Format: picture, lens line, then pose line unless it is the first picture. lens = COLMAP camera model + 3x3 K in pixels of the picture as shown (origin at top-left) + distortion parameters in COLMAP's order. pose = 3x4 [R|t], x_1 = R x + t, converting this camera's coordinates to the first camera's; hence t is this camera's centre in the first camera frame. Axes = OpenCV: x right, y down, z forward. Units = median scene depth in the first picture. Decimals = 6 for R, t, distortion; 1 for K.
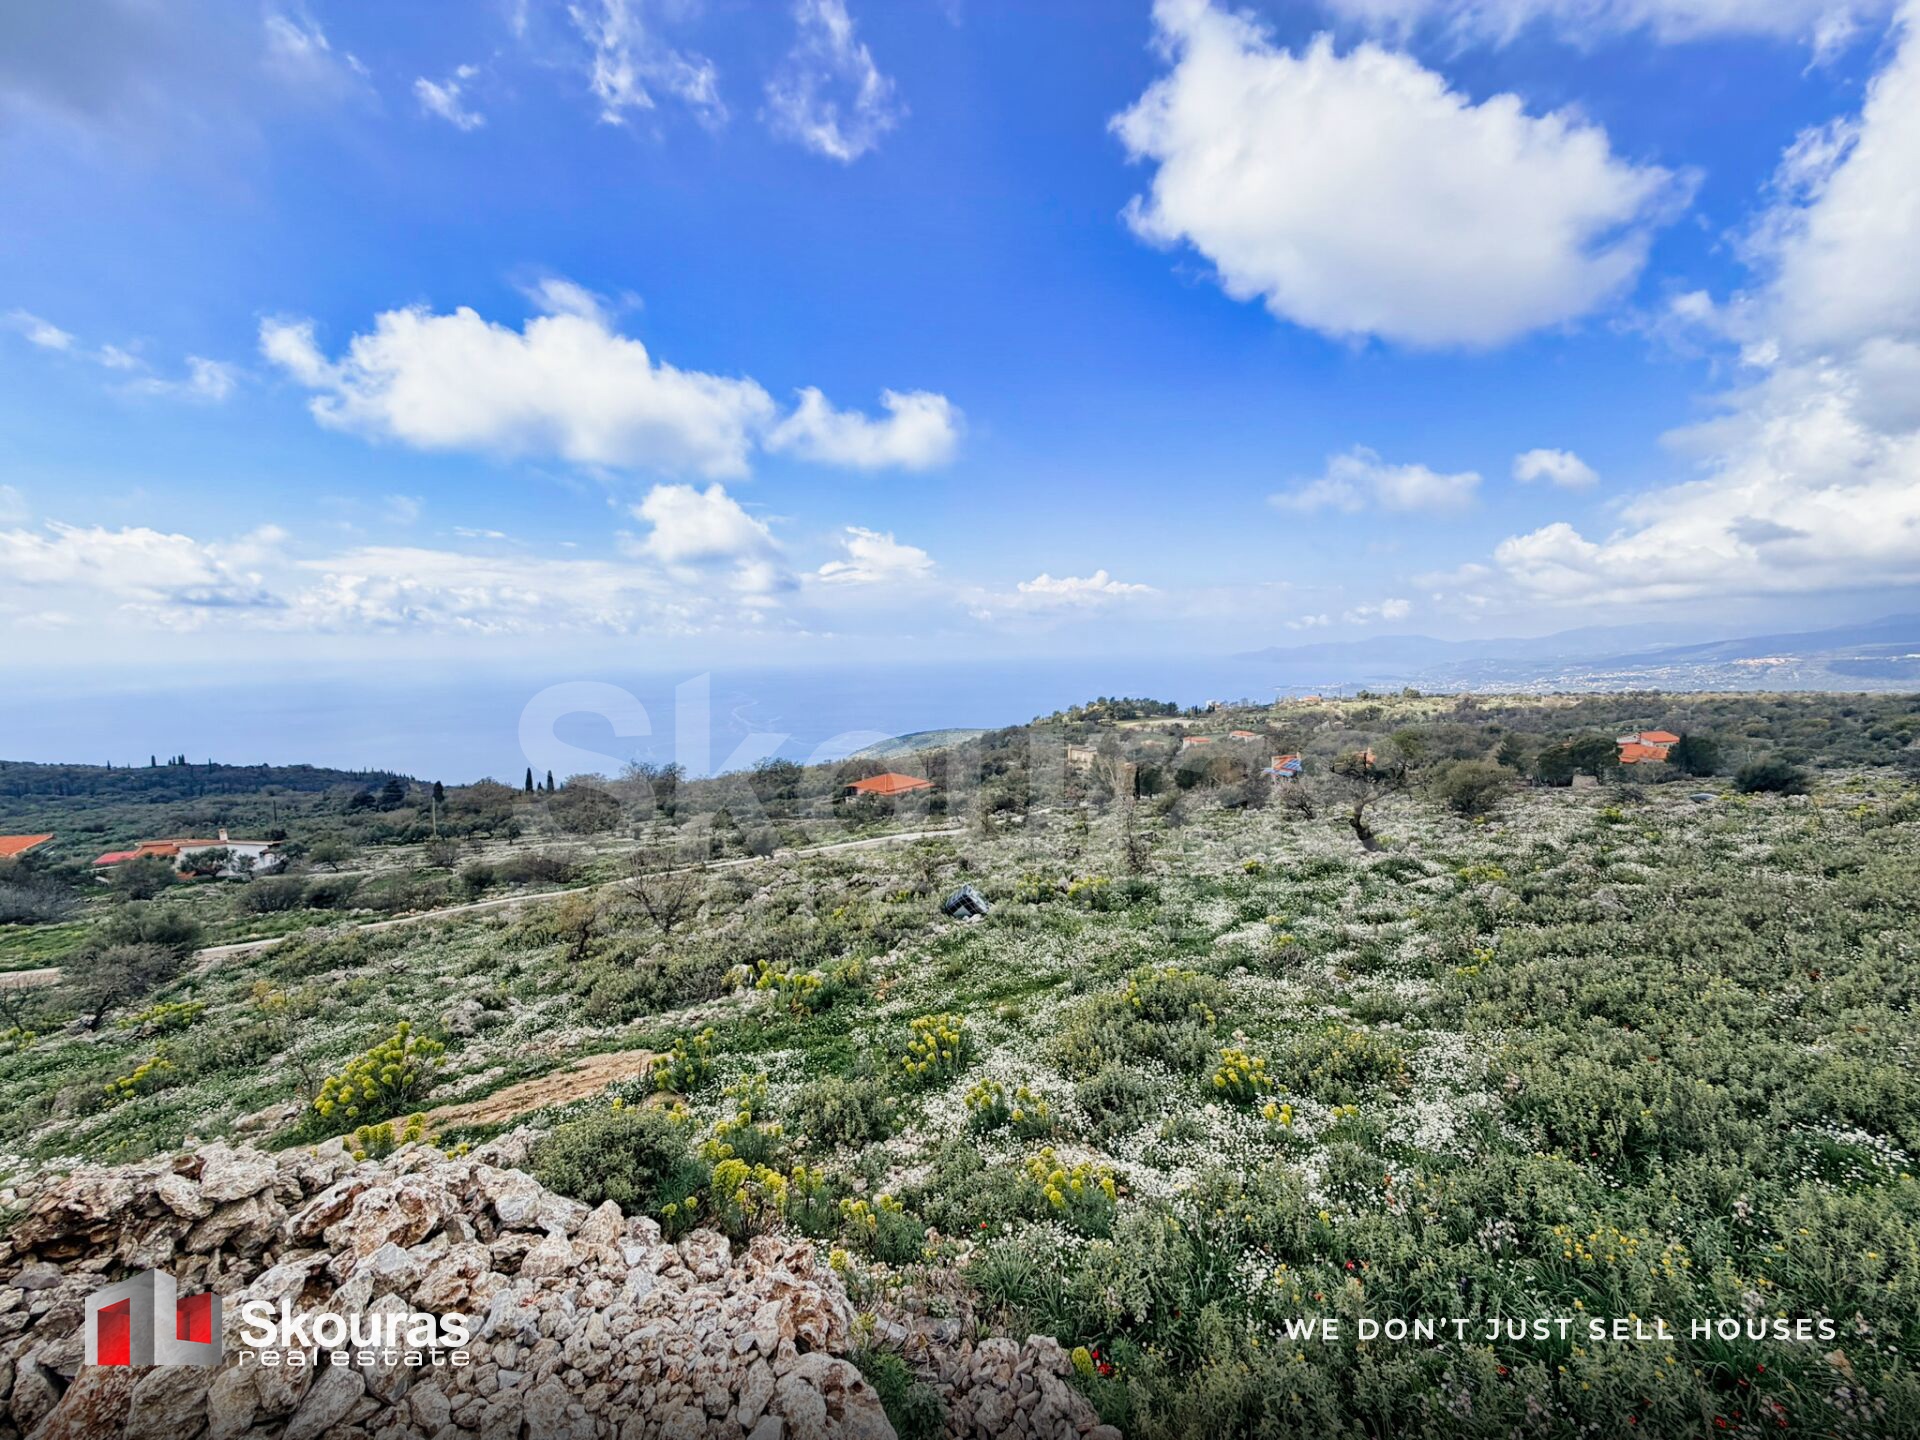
lens RADIAL K [[762.6, 0, 955.6], [0, 762.6, 720.8], [0, 0, 1]] dist [-0.000072, 0.000249]
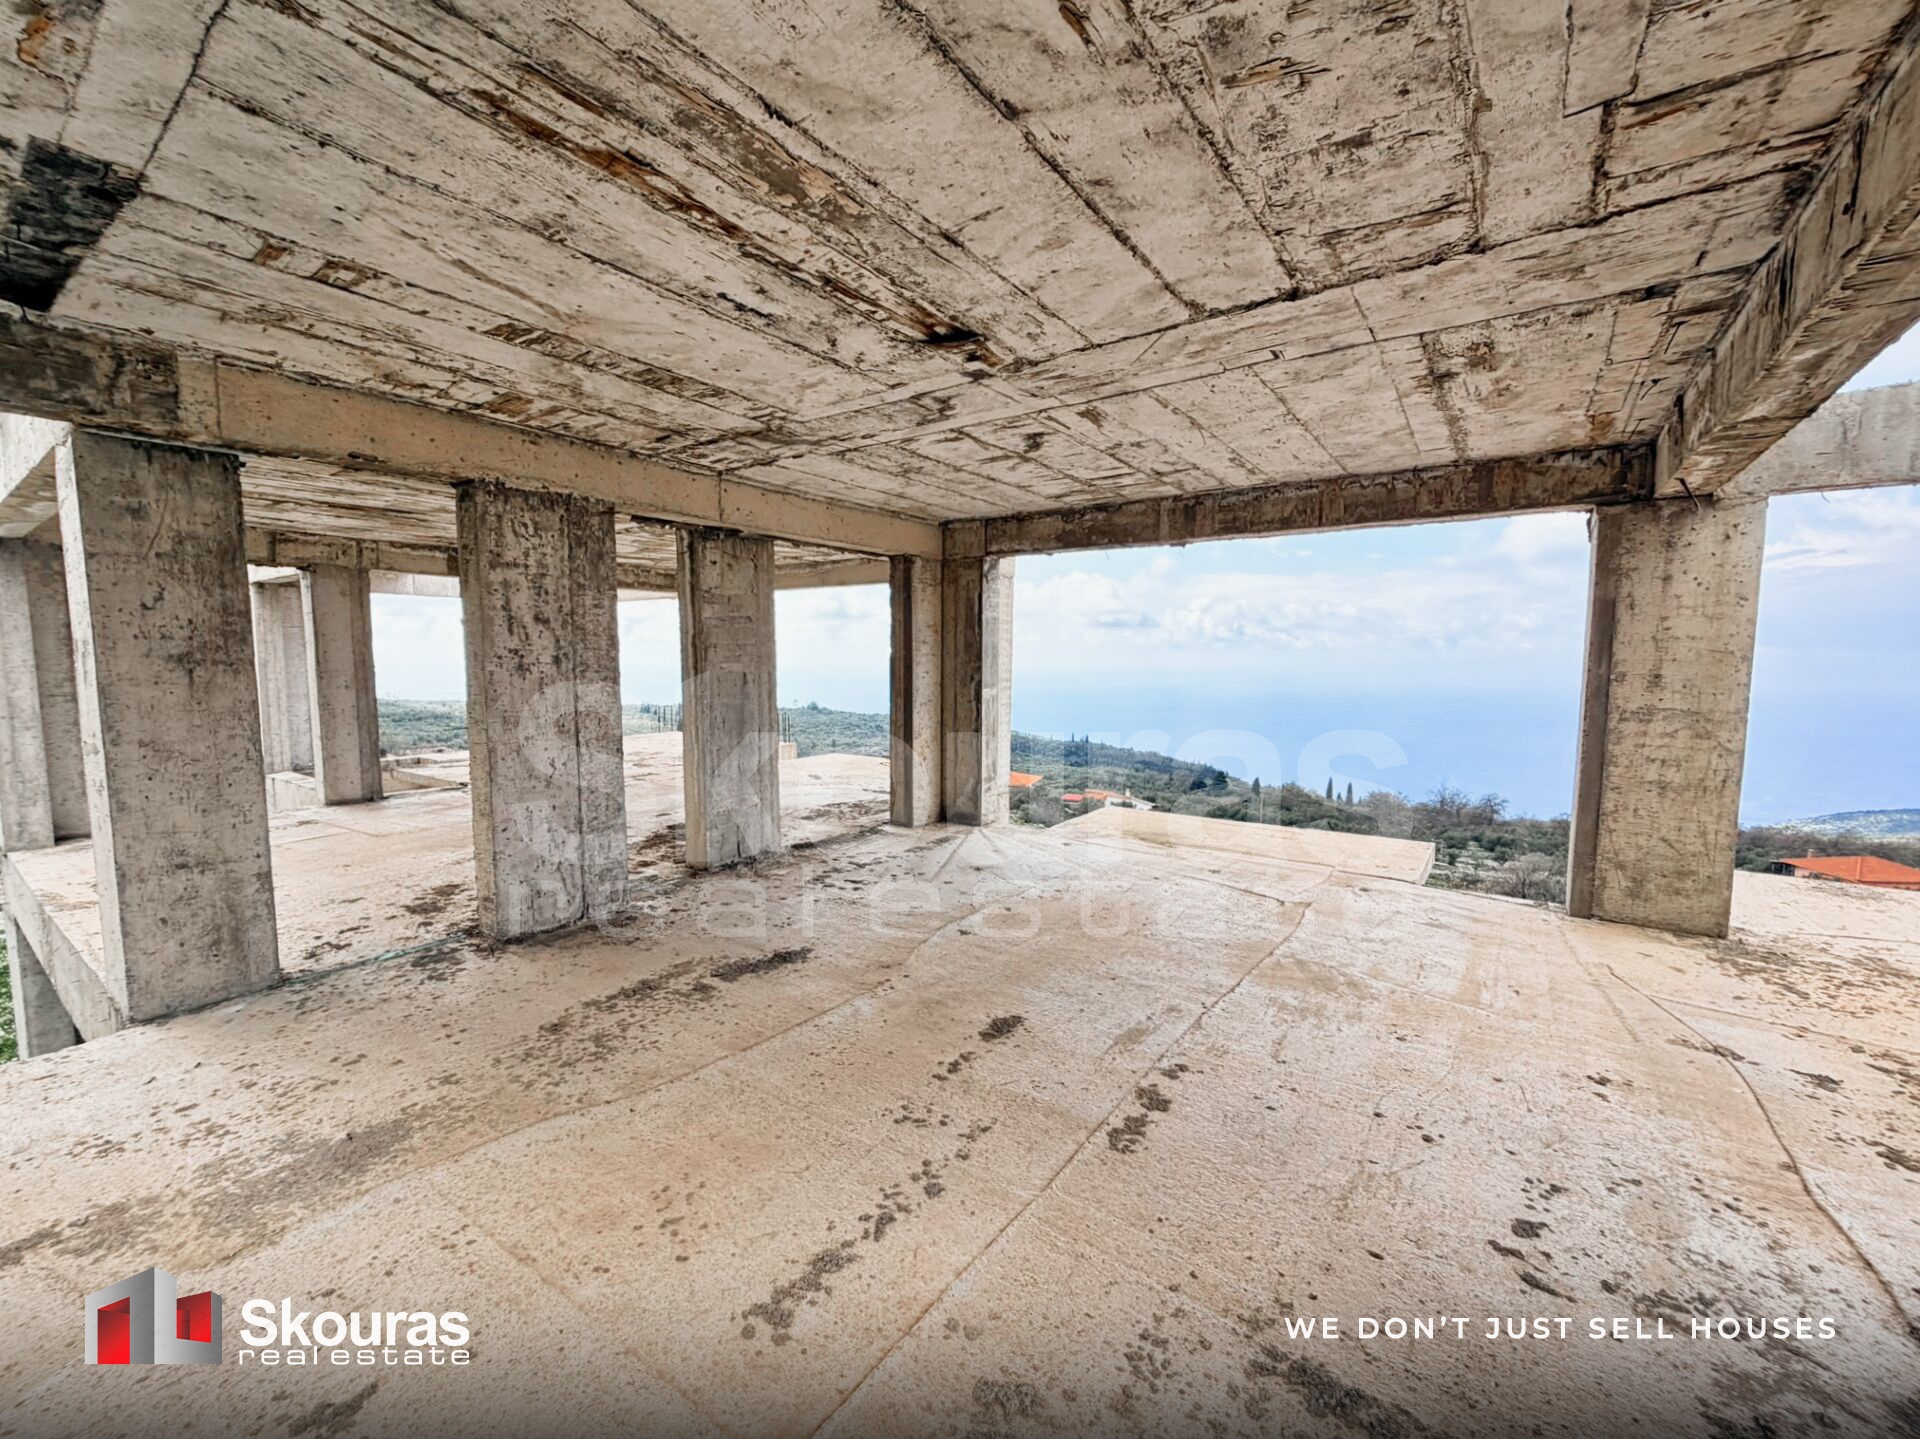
lens RADIAL K [[773.2, 0, 955.4], [0, 773.2, 721.5], [0, 0, 1]] dist [-0.000197, -0.000061]
pose [[0.573064, 0.076268, -0.815954, -0.009069], [-0.091620, 0.995381, 0.028692, 0.031797], [0.814373, 0.058315, 0.577404, -0.288301]]
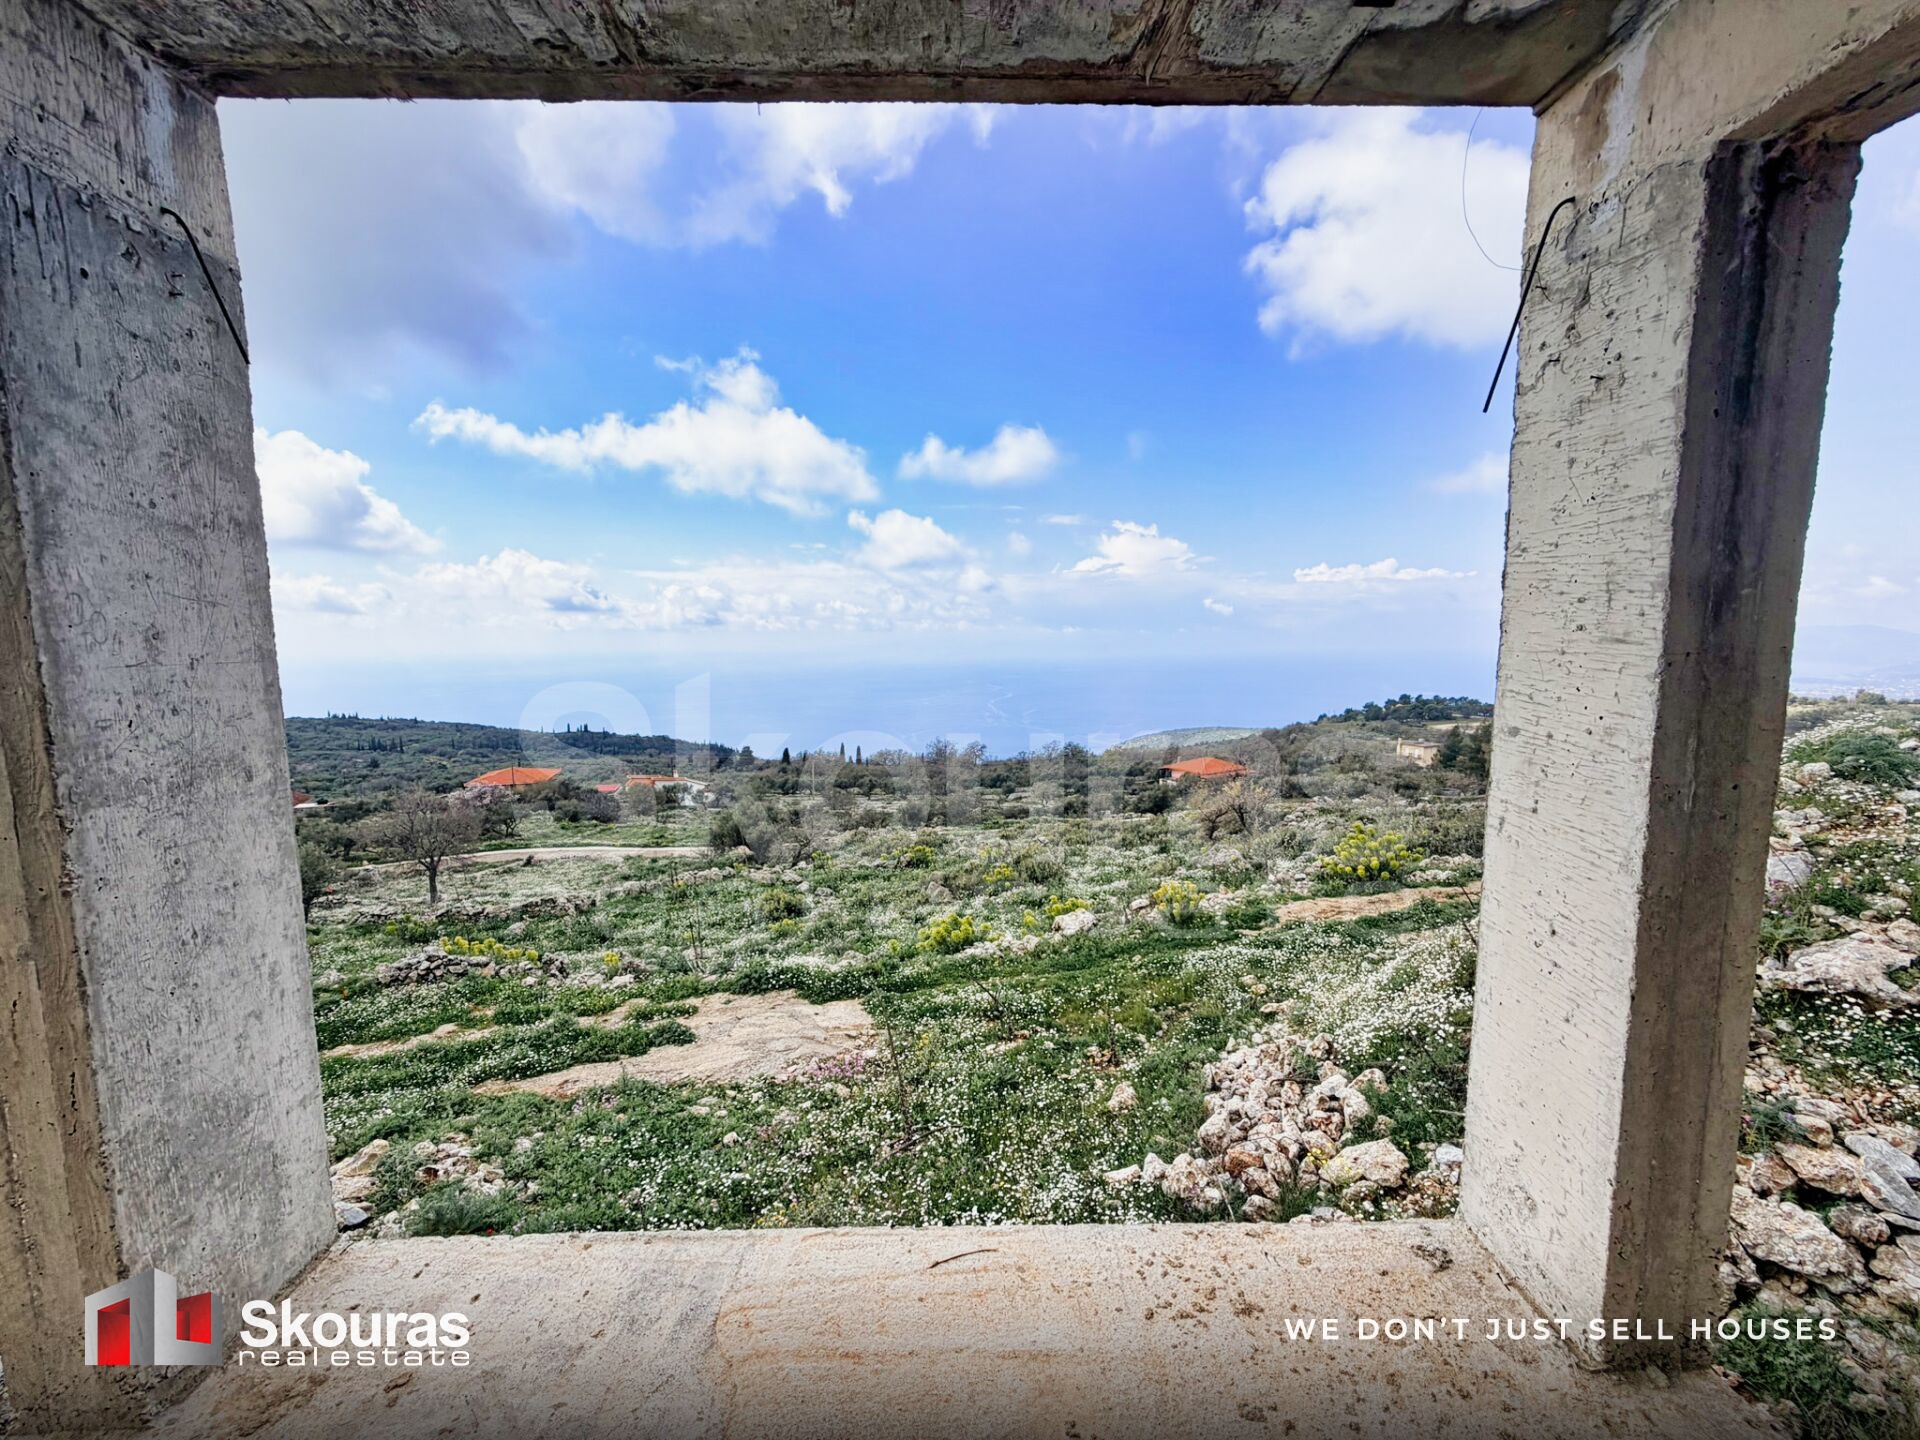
lens RADIAL K [[763.3, 0, 955.5], [0, 763.3, 721.8], [0, 0, 1]] dist [-0.000426, 0.000172]
pose [[0.947101, 0.032794, -0.319255, -0.482578], [-0.030171, 0.999458, 0.013159, 0.123950], [0.319513, -0.002831, 0.947578, -0.168428]]
